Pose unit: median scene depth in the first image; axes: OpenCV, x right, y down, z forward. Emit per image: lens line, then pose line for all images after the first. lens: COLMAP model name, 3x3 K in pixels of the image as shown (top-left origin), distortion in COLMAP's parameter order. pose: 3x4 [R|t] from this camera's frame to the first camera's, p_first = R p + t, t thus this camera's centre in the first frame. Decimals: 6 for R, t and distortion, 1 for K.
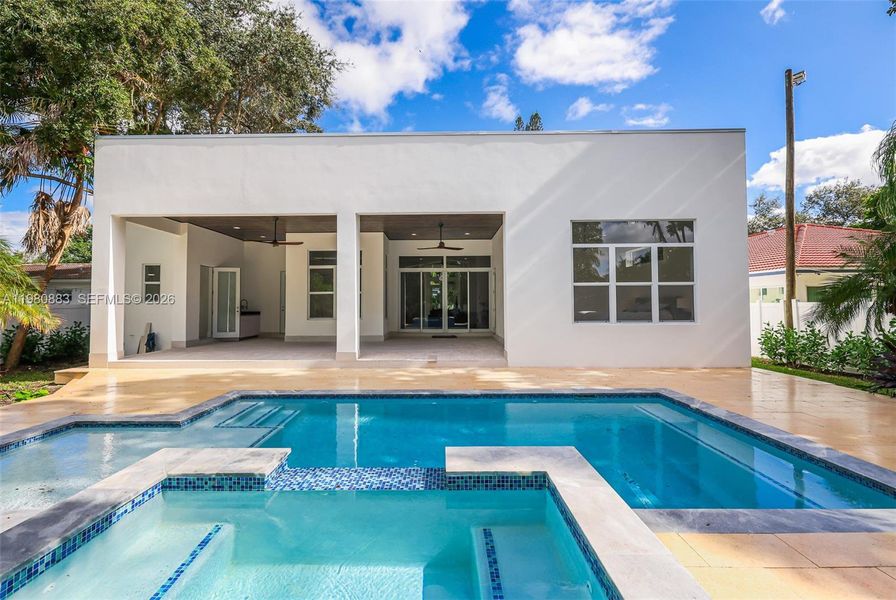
lens RADIAL K [[379.9, 0, 436.6], [0, 379.9, 295.0], [0, 0, 1]] dist [0.000207, 0.000188]
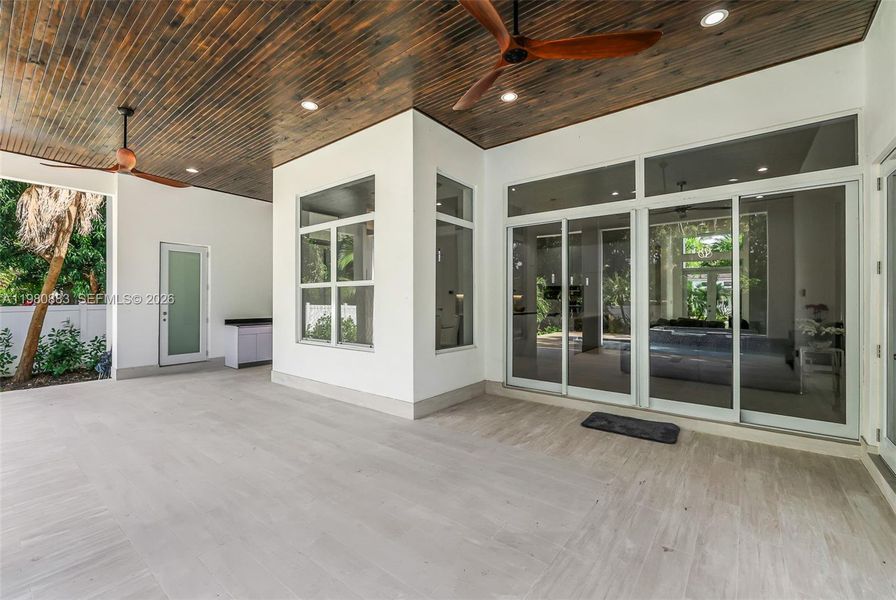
lens RADIAL K [[379.9, 0, 436.6], [0, 379.9, 295.0], [0, 0, 1]] dist [0.000207, 0.000188]
pose [[0.777066, 0.000169, -0.629420, 0.147242], [0.012412, 0.999801, 0.015592, 0.002490], [0.629297, -0.019928, 0.776909, 1.086450]]
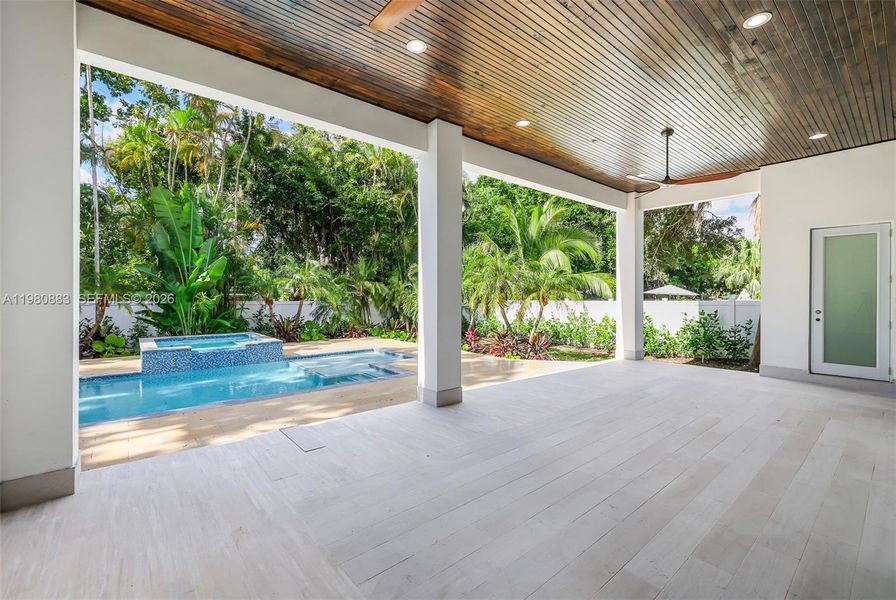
lens RADIAL K [[387.7, 0, 450.6], [0, 387.7, 295.9], [0, 0, 1]] dist [-0.000533, 0.000070]
pose [[-0.758402, 0.008698, -0.651729, 0.150401], [0.020035, 0.999750, -0.009971, 0.012796], [0.651479, -0.020620, -0.758387, 1.496046]]
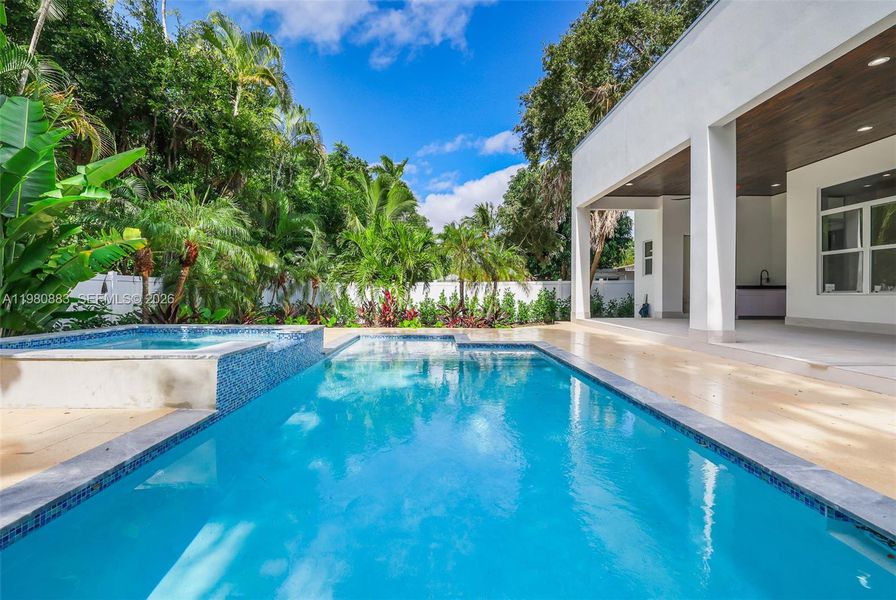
lens RADIAL K [[395.6, 0, 445.8], [0, 395.6, 298.7], [0, 0, 1]] dist [0.031644, -0.000213]
pose [[0.064247, 0.018895, -0.997755, 0.486250], [0.021544, 0.999561, 0.020317, 0.066475], [0.997701, -0.022801, 0.063812, 0.454401]]
